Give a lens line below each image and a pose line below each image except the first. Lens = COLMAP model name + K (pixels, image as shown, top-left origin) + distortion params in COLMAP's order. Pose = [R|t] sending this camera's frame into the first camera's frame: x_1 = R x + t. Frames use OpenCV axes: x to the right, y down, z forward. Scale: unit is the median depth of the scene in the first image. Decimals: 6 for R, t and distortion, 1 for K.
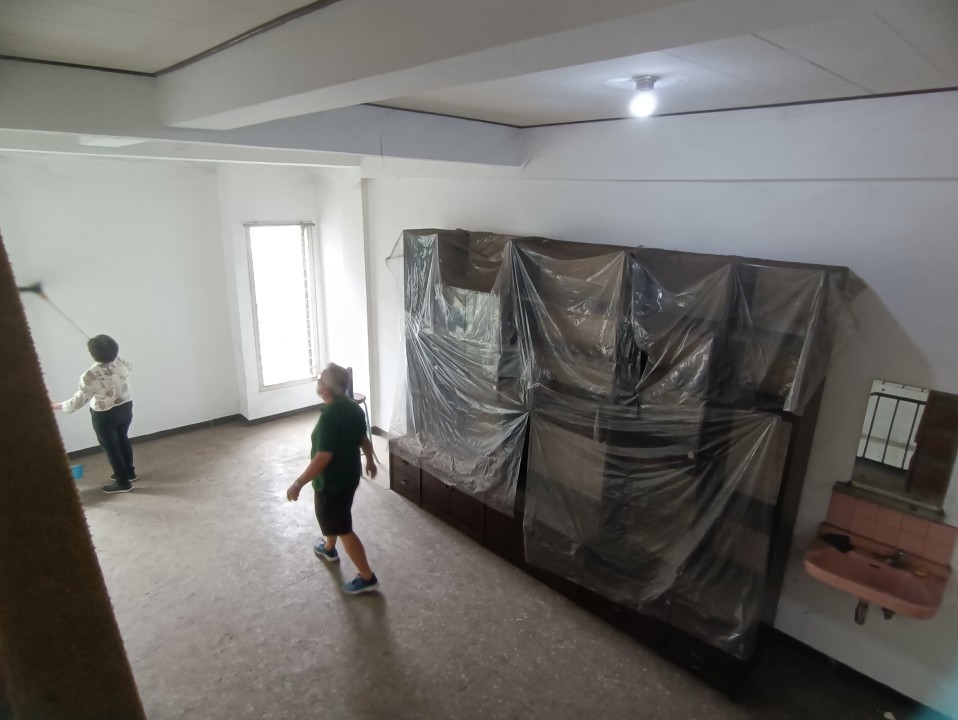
lens RADIAL K [[560.8, 0, 473.7], [0, 560.8, 358.6], [0, 0, 1]] dist [-0.019698, 0.012205]
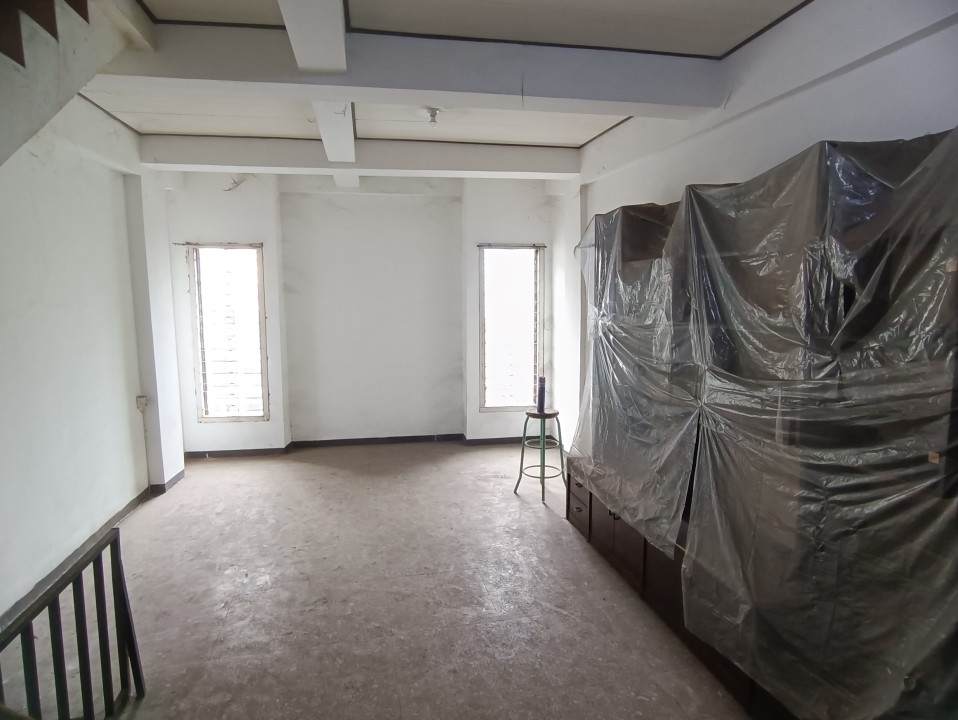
lens RADIAL K [[560.8, 0, 480.3], [0, 560.8, 360.2], [0, 0, 1]] dist [-0.019698, 0.012205]
pose [[0.843774, 0.036903, -0.535429, 0.245825], [-0.130589, 0.981767, -0.138129, 0.173307], [0.520569, 0.186471, 0.833209, 0.242659]]
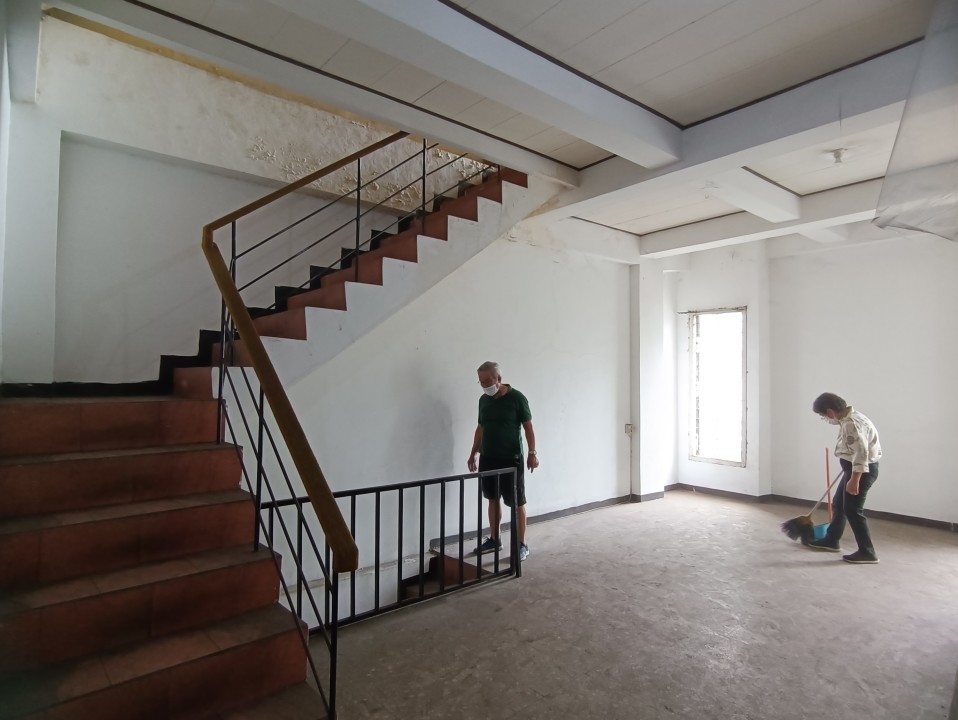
lens RADIAL K [[560.8, 0, 483.8], [0, 560.8, 365.5], [0, 0, 1]] dist [-0.019698, 0.012205]
pose [[-0.056308, -0.047059, -0.997304, 0.651570], [-0.296423, 0.954637, -0.028309, 0.188026], [0.953395, 0.294030, -0.067703, 0.541607]]
